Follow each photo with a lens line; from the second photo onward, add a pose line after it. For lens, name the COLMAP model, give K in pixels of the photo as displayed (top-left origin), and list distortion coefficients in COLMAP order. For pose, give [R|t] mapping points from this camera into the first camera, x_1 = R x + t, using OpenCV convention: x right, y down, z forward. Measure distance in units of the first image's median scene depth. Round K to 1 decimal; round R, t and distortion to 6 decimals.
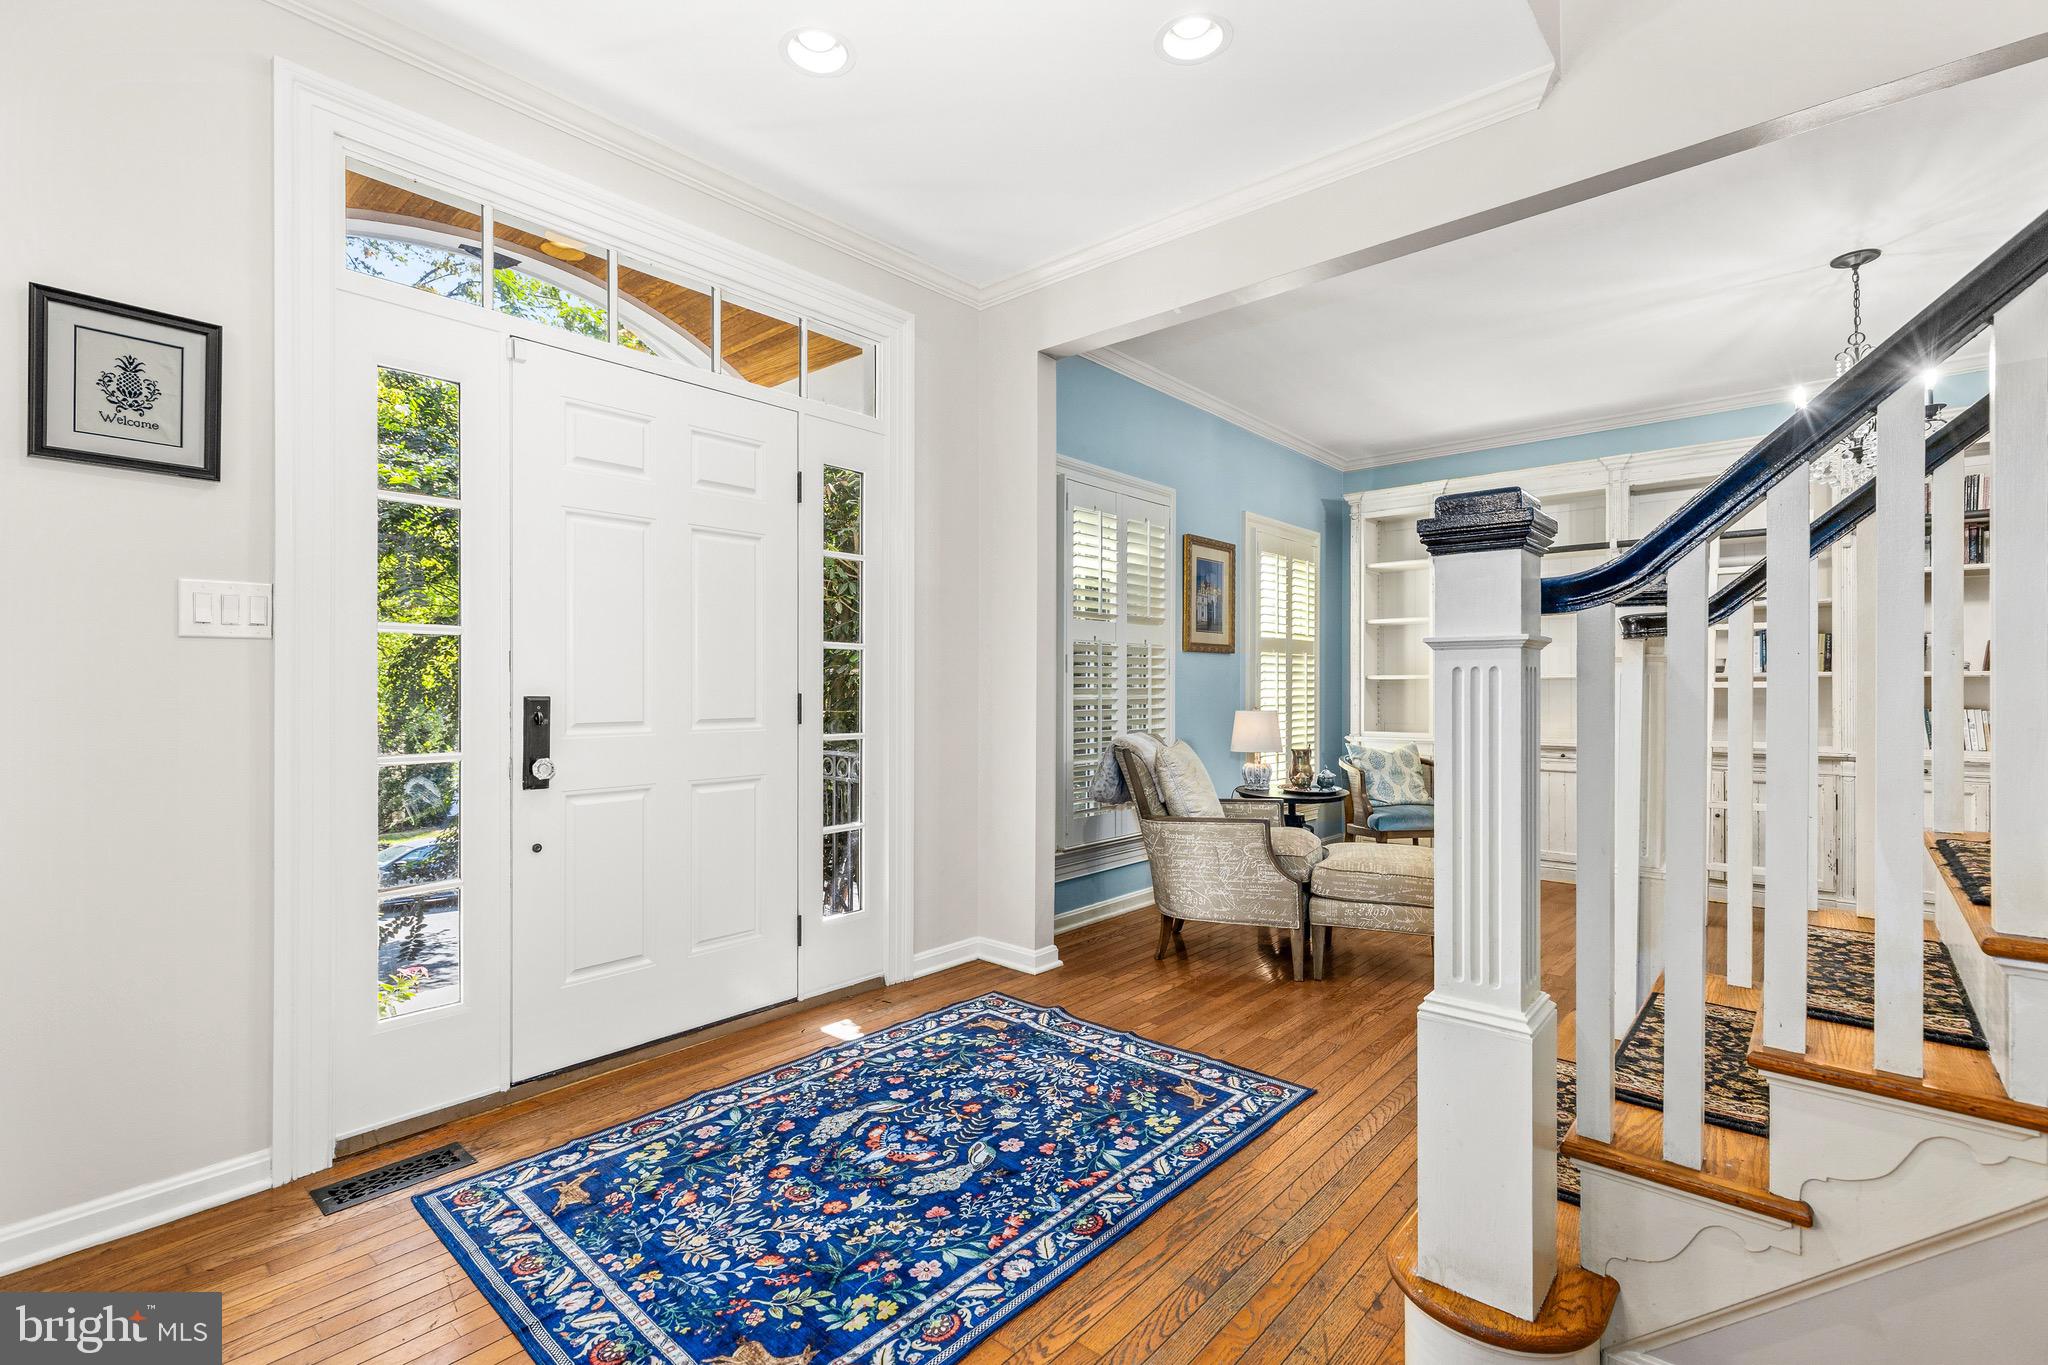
lens RADIAL K [[914.1, 0, 1012.1], [0, 914.1, 683.8], [0, 0, 1]] dist [0.008603, -0.003129]
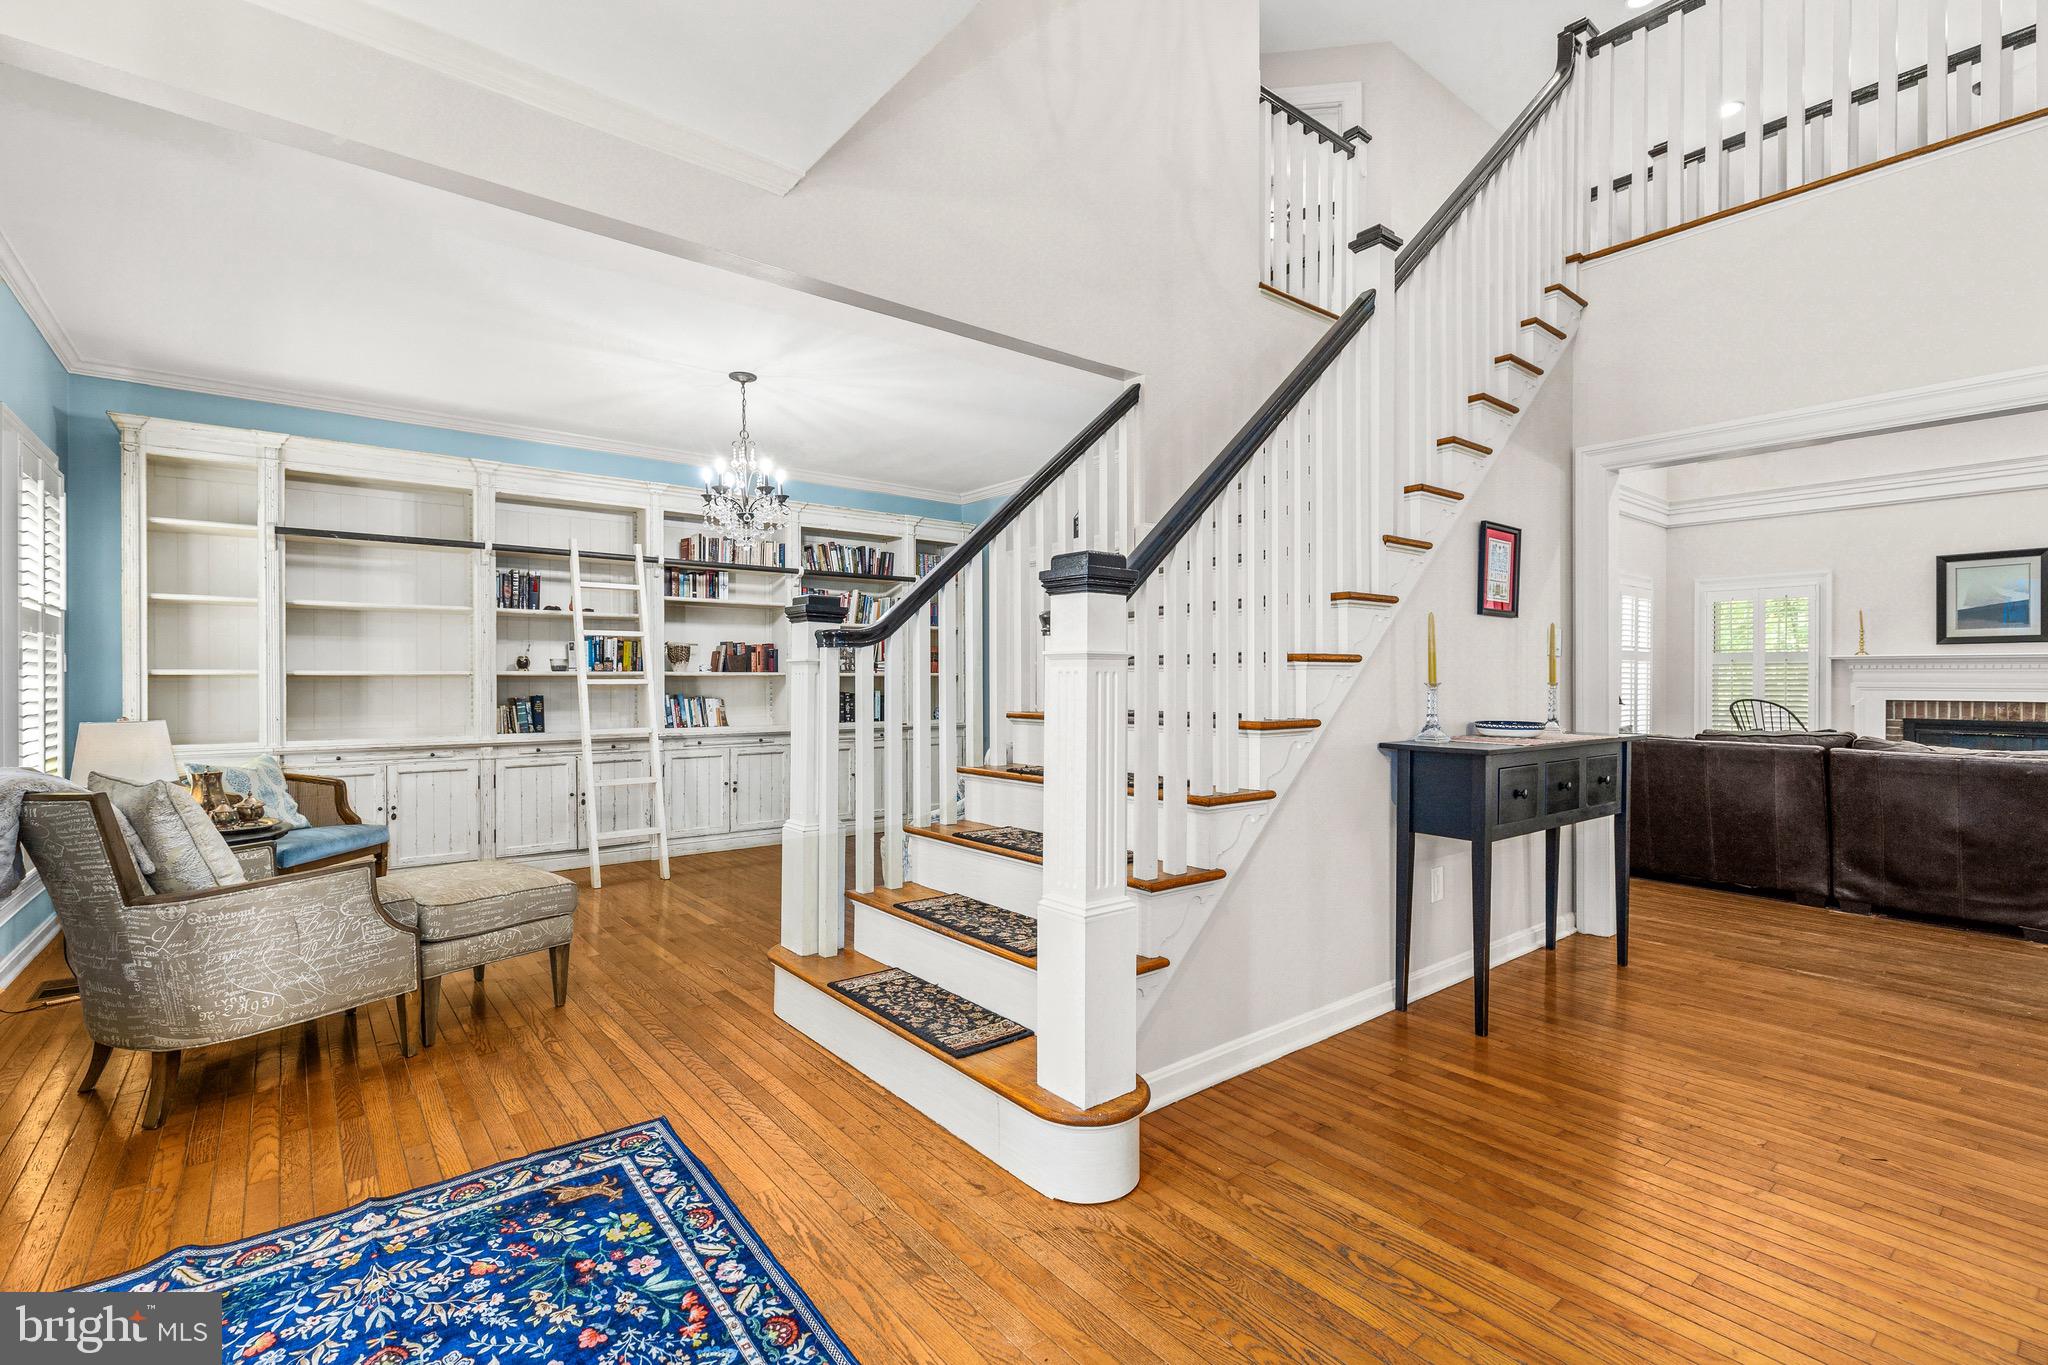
lens RADIAL K [[914.1, 0, 1009.9], [0, 914.1, 682.0], [0, 0, 1]] dist [0.008603, -0.003129]
pose [[0.178567, -0.002413, 0.983925, -0.564369], [-0.000673, 0.999996, 0.002574, -0.003424], [-0.983928, -0.001122, 0.178565, 0.519544]]
